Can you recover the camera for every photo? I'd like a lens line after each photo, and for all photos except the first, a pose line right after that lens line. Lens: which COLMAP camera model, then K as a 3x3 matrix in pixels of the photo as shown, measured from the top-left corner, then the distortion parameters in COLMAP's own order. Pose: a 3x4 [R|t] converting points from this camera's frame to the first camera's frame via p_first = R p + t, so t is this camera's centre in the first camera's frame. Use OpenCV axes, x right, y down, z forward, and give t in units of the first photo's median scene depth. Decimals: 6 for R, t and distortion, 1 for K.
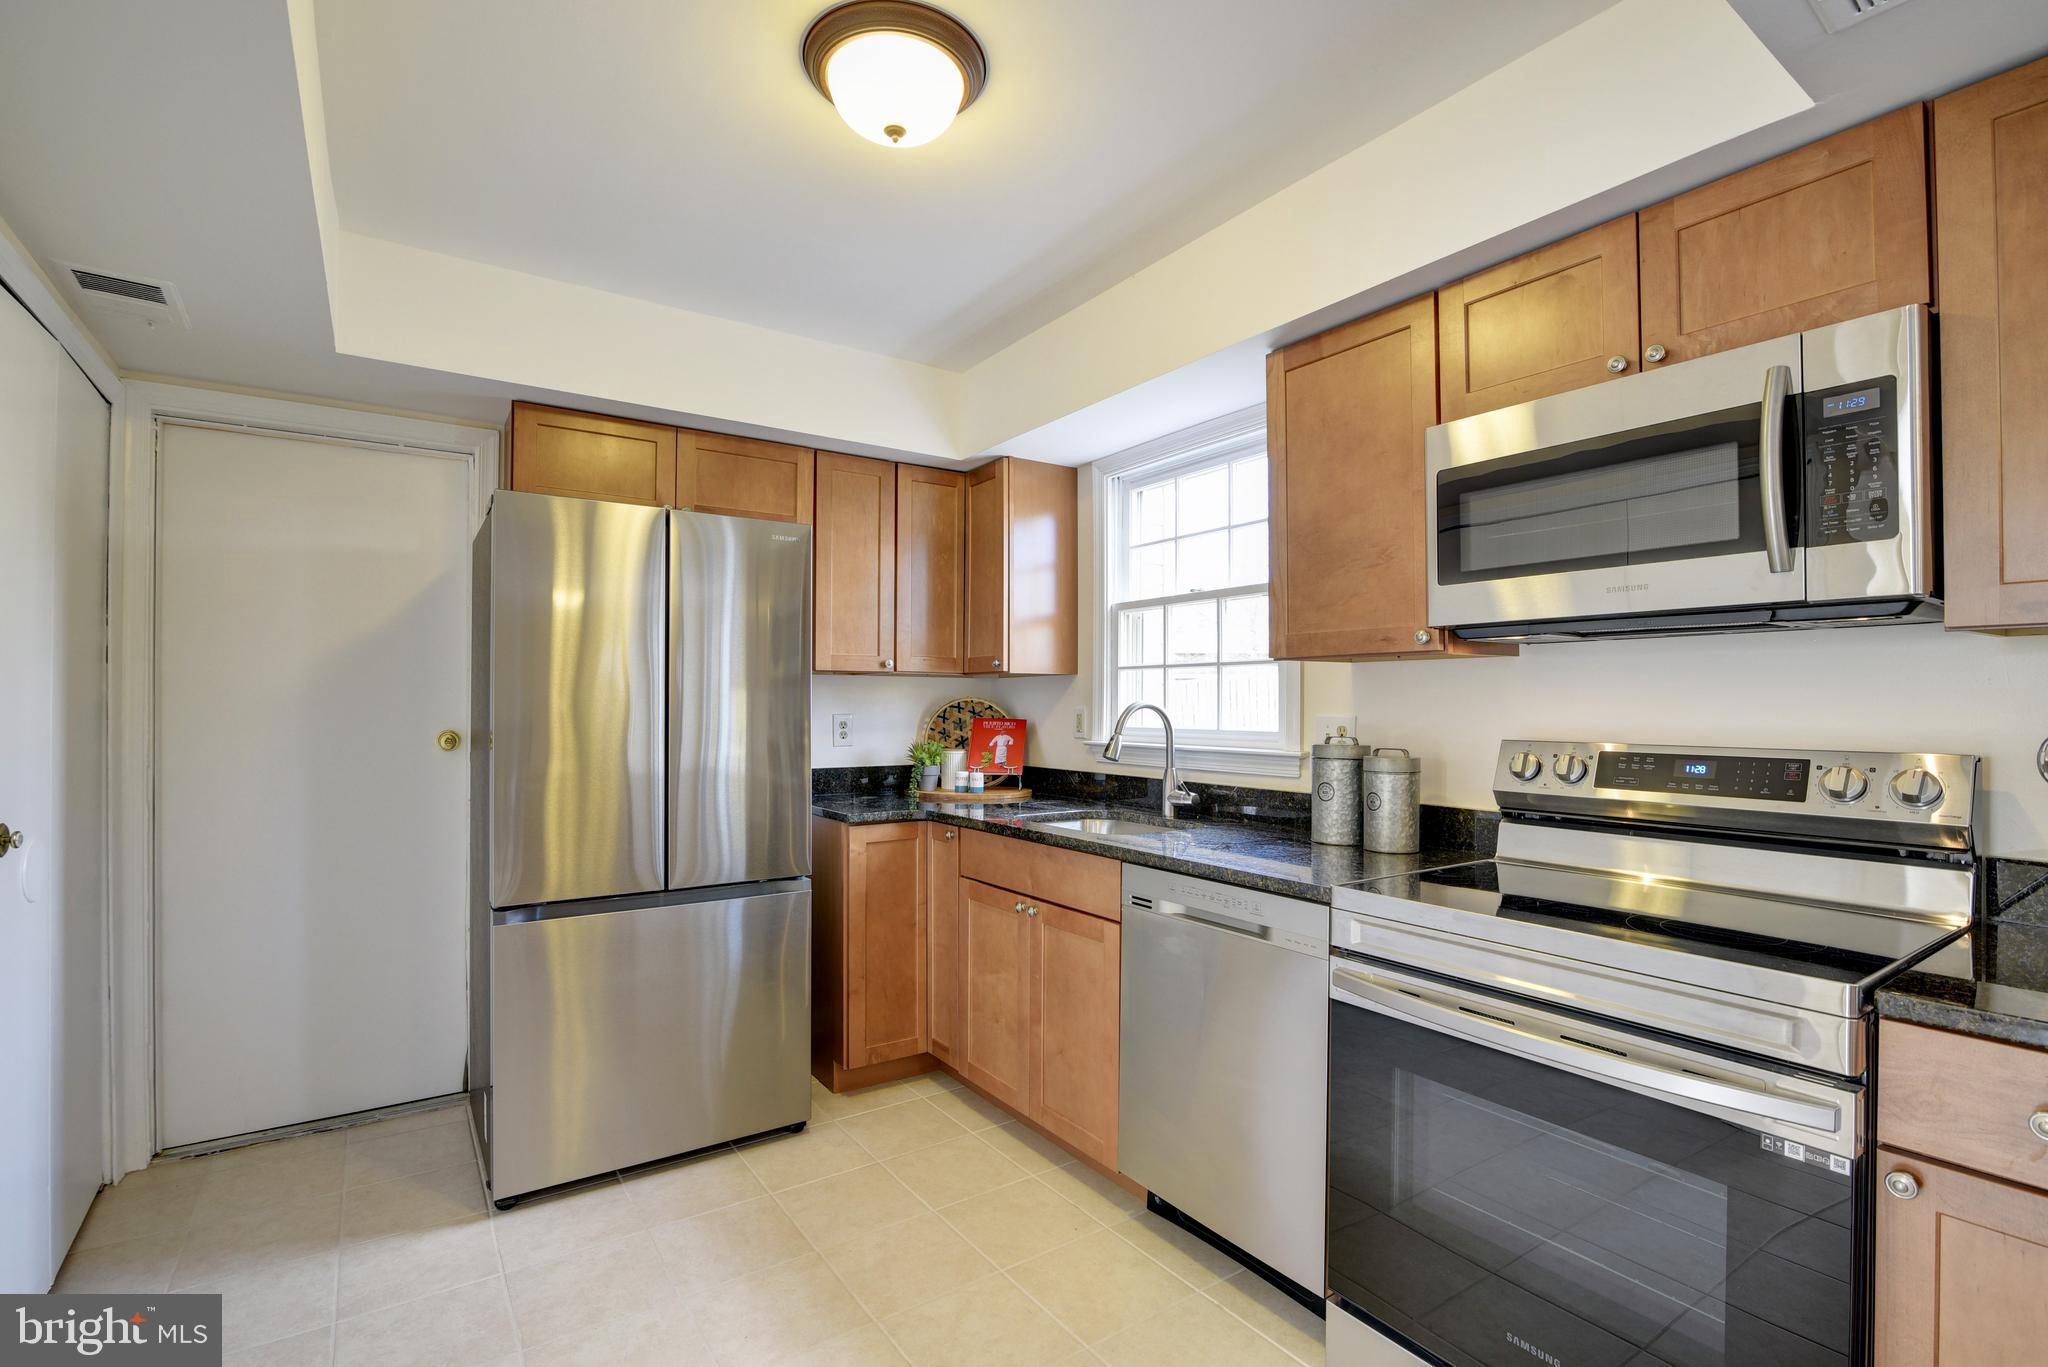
lens RADIAL K [[934.6, 0, 1023.6], [0, 934.6, 692.7], [0, 0, 1]] dist [-0.018942, 0.000821]
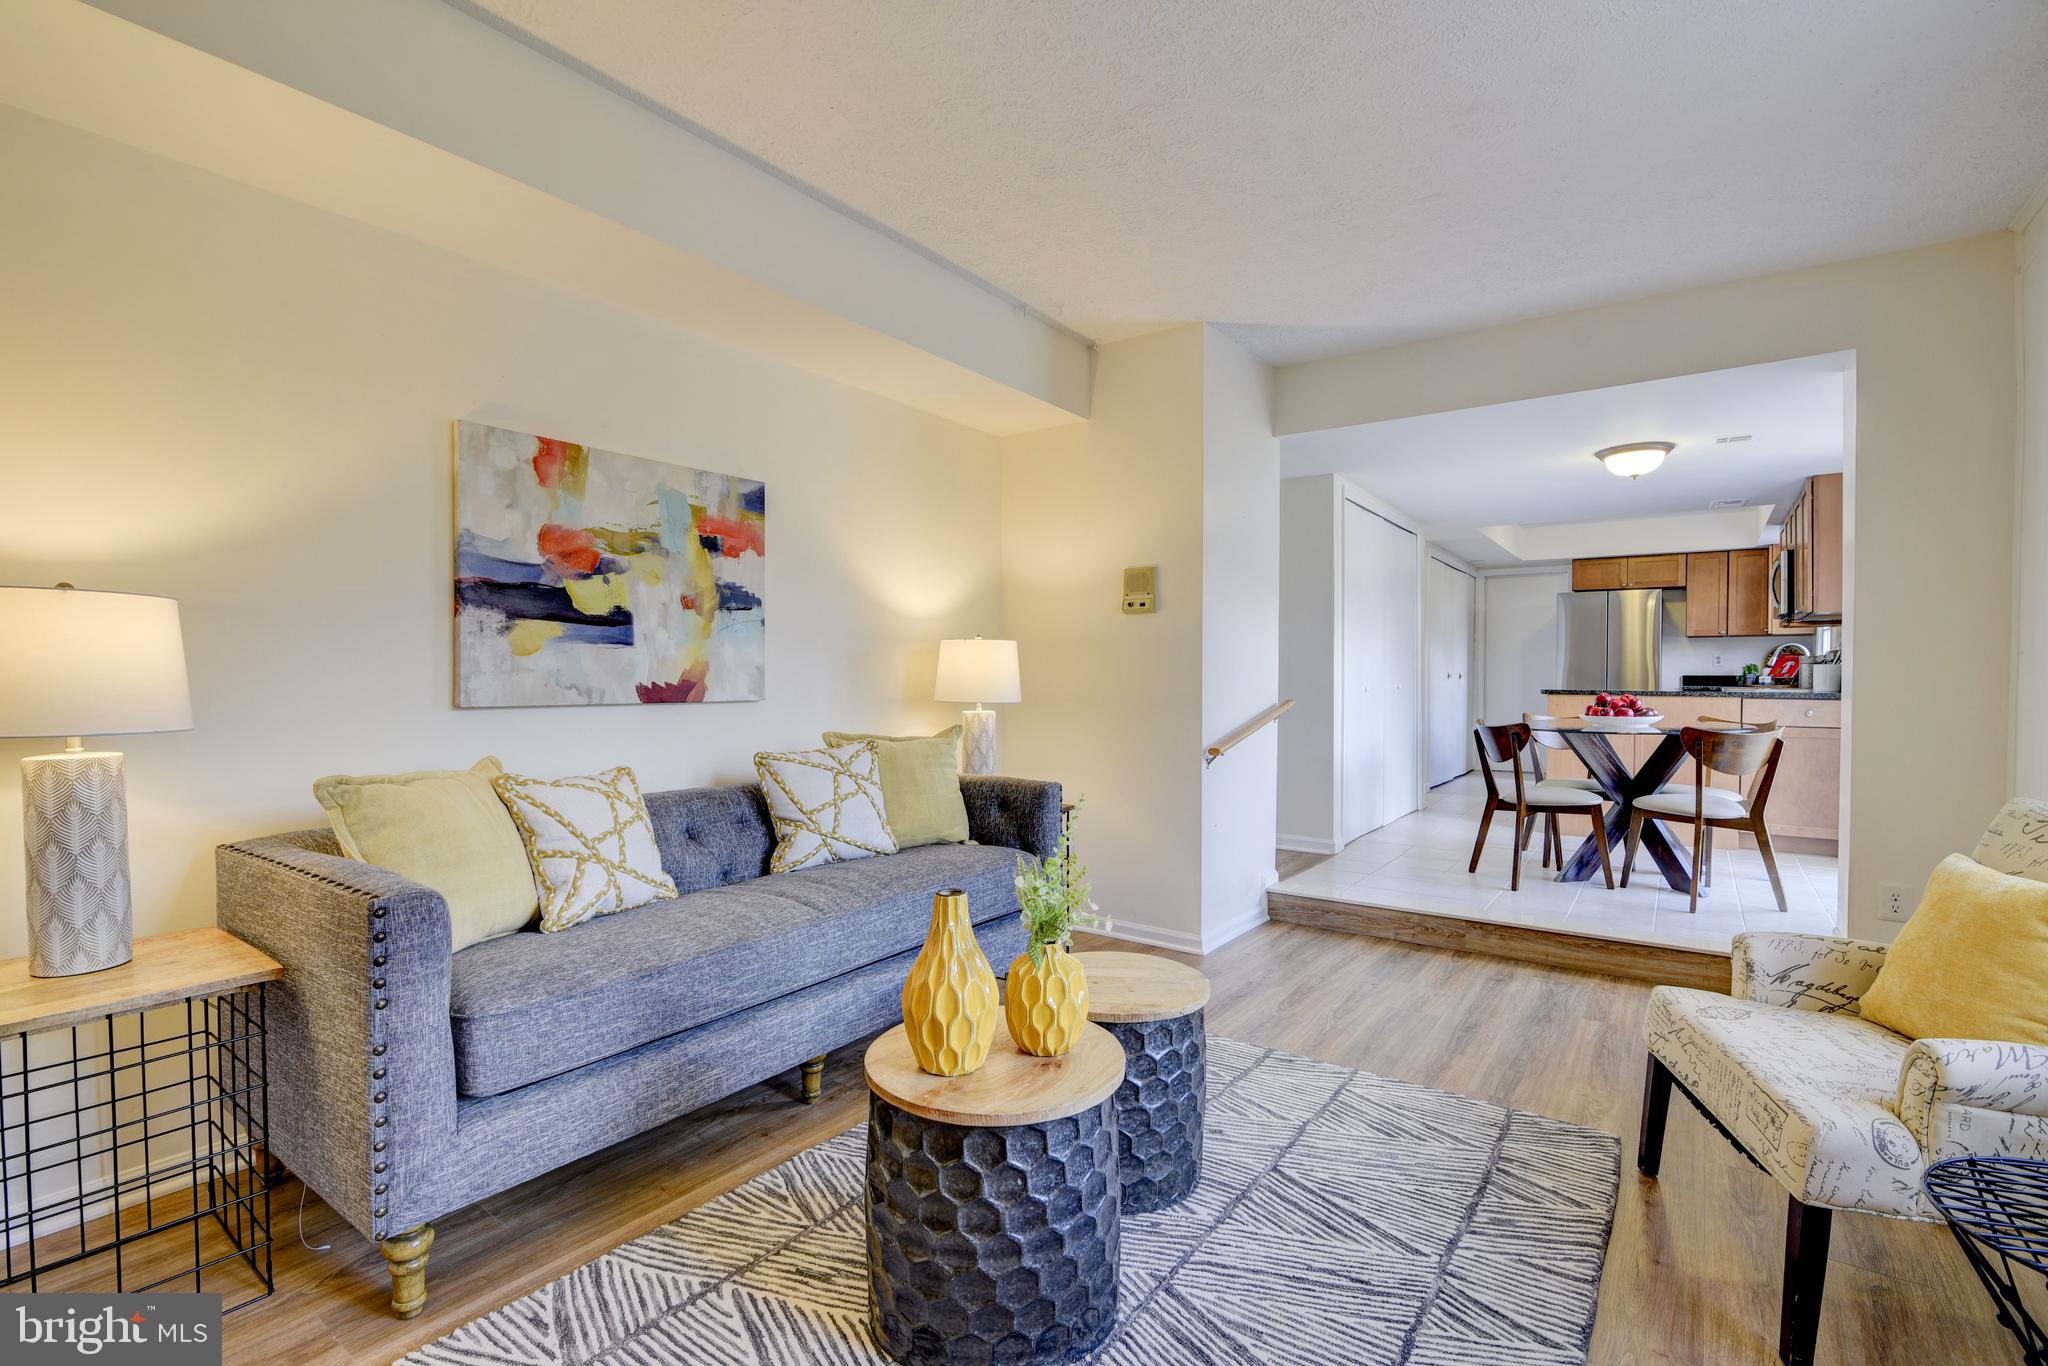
lens RADIAL K [[934.6, 0, 1023.6], [0, 934.6, 692.2], [0, 0, 1]] dist [-0.018942, 0.000821]
pose [[0.332166, 0.015554, -0.943093, 1.843866], [0.009937, 0.999751, 0.019988, 0.071786], [0.943169, -0.016011, 0.331928, -1.875682]]
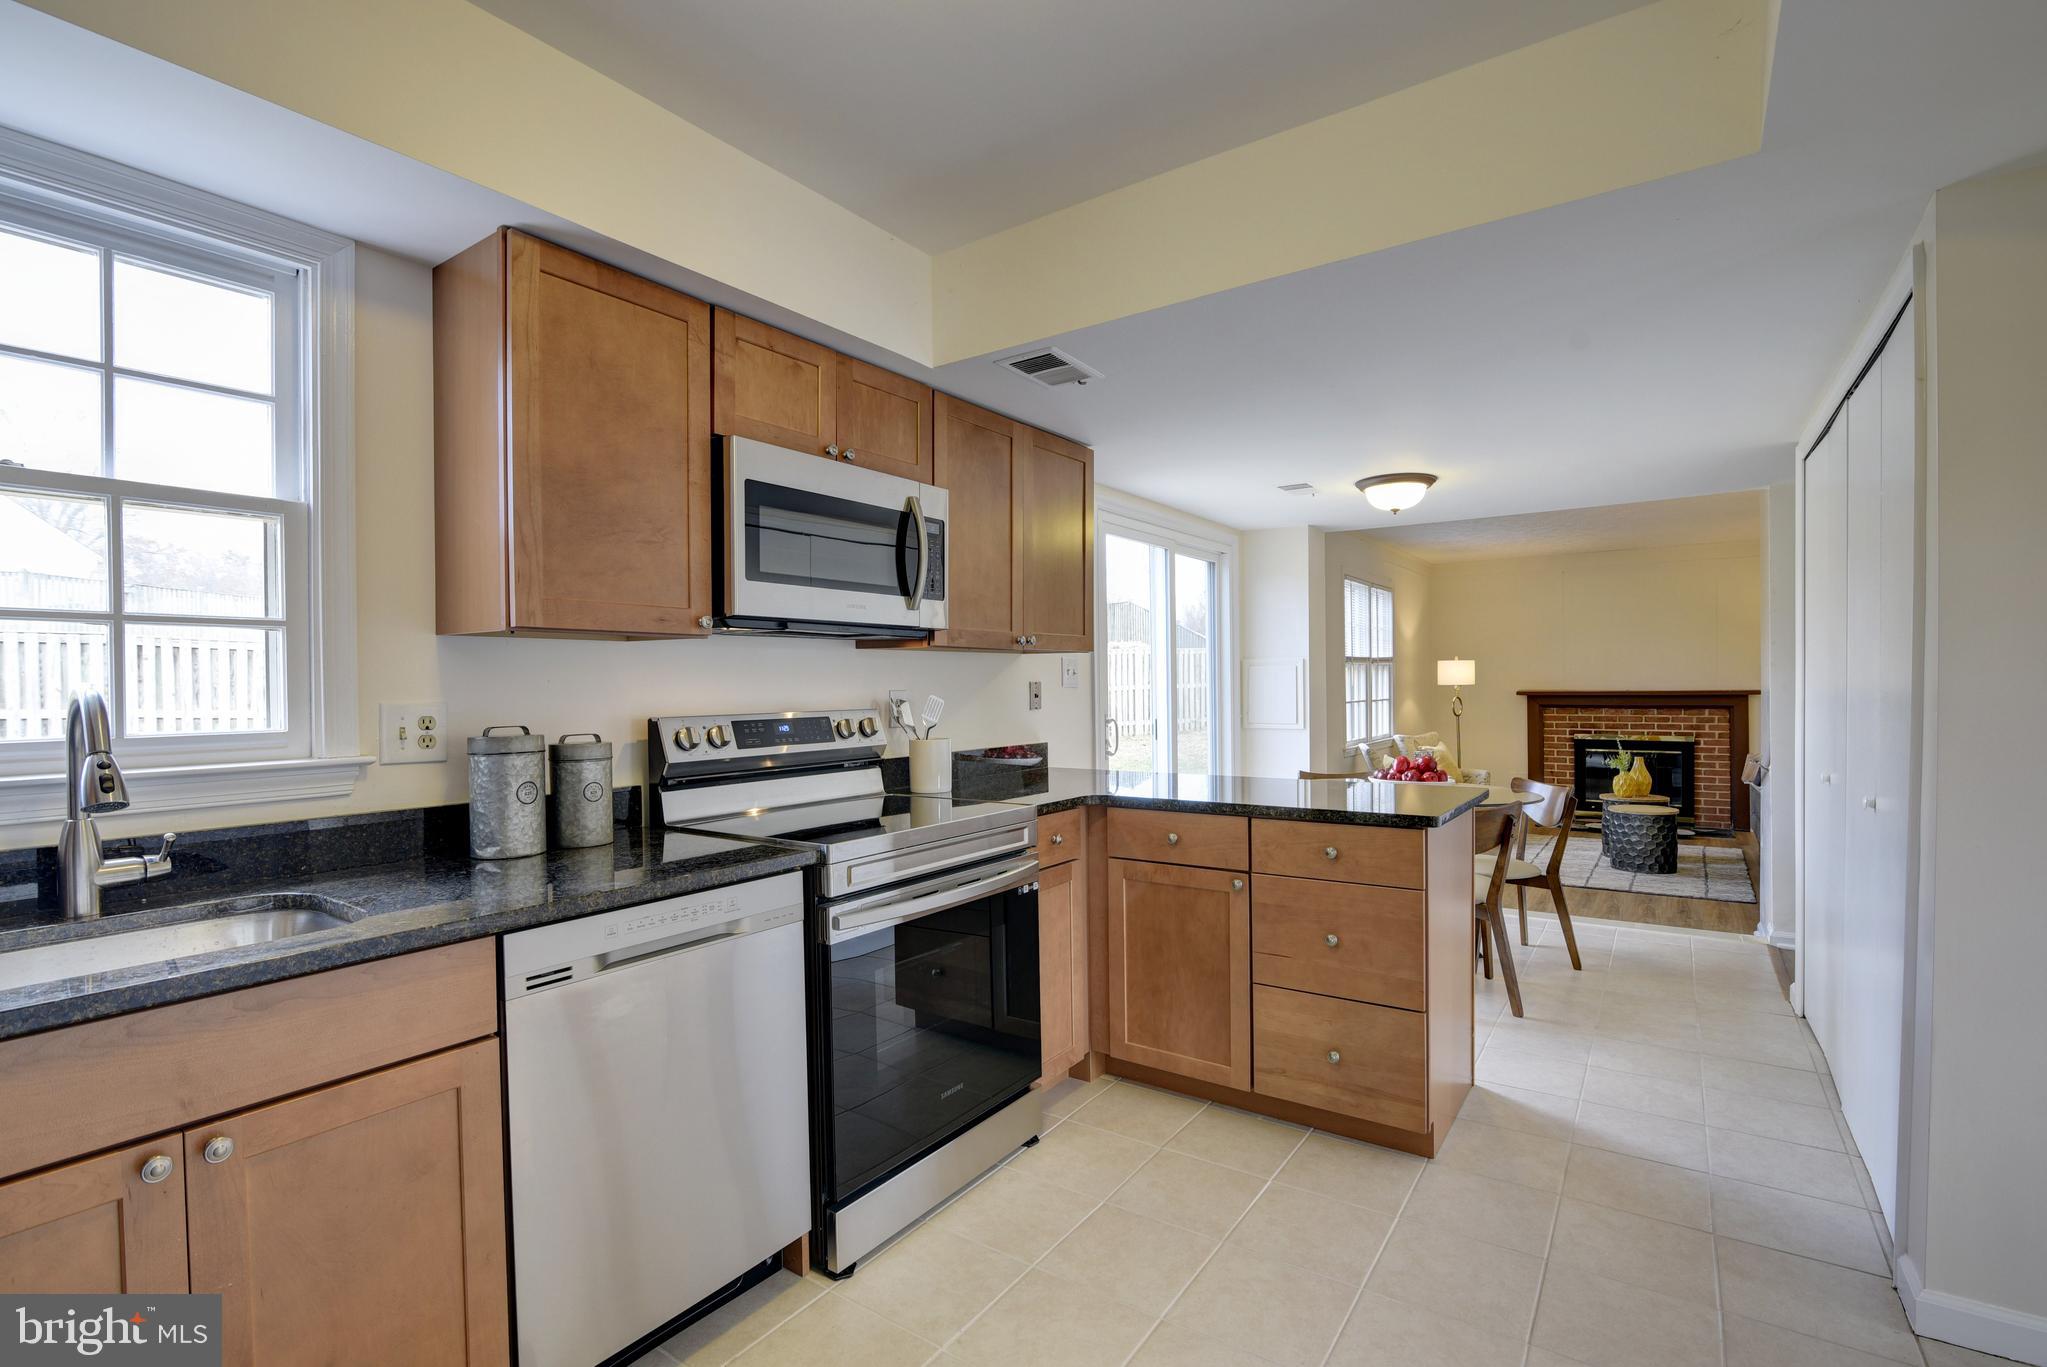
lens RADIAL K [[934.1, 0, 1023.1], [0, 934.1, 692.7], [0, 0, 1]] dist [-0.018942, 0.000821]
pose [[-0.344464, -0.006777, 0.938775, -0.484222], [0.000384, 0.999973, 0.007360, 0.009427], [-0.938799, 0.002896, -0.344452, 0.704522]]
